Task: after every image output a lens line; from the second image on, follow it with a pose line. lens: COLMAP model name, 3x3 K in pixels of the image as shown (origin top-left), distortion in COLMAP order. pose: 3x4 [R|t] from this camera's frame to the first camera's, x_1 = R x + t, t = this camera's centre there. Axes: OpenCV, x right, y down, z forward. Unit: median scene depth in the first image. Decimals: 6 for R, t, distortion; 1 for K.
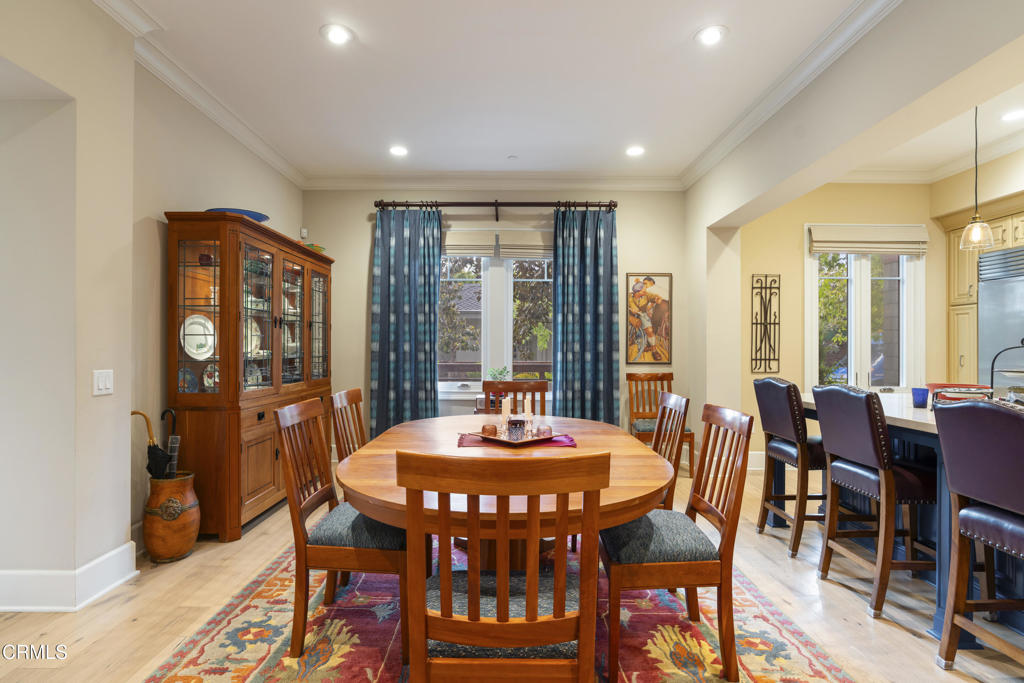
lens RADIAL K [[500.1, 0, 504.4], [0, 500.1, 347.2], [0, 0, 1]] dist [-0.006109, 0.001124]
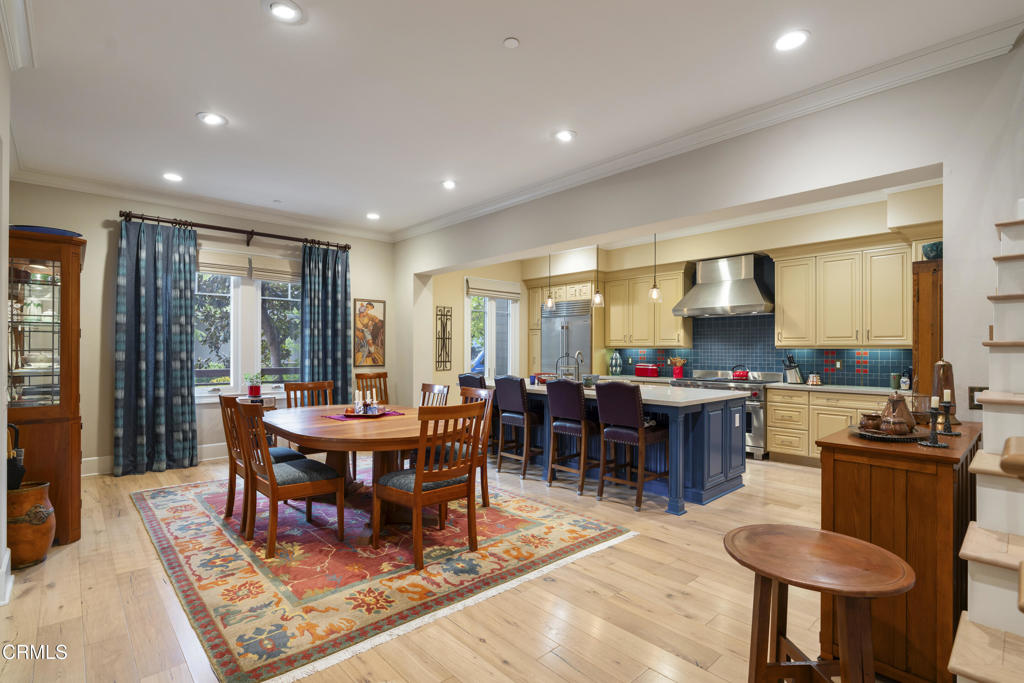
lens RADIAL K [[500.1, 0, 510.1], [0, 500.1, 344.3], [0, 0, 1]] dist [-0.006109, 0.001124]
pose [[0.735507, 0.004239, 0.677504, -0.365545], [-0.002418, 0.999990, -0.003631, -0.023016], [-0.677513, 0.001033, 0.735510, -0.270845]]
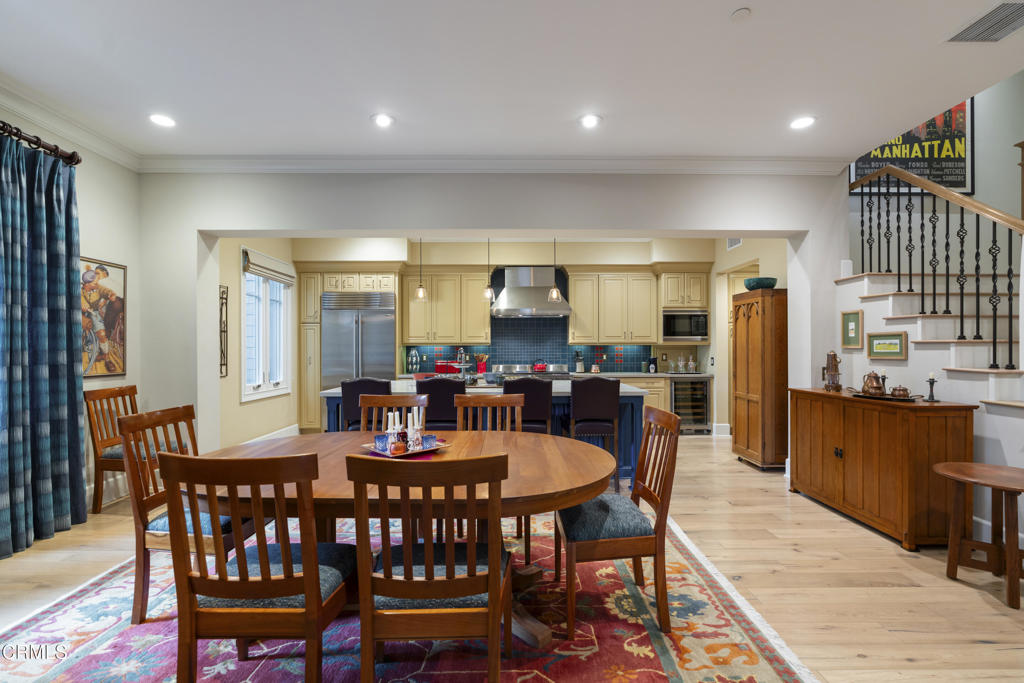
lens RADIAL K [[460.7, 0, 512.0], [0, 460.7, 345.4], [0, 0, 1]] dist [-0.012337, 0.004496]
pose [[-0.021357, -0.001090, 0.999771, -0.457580], [-0.003195, 0.999994, 0.001022, -0.019119], [-0.999767, -0.003172, -0.021360, 0.385794]]
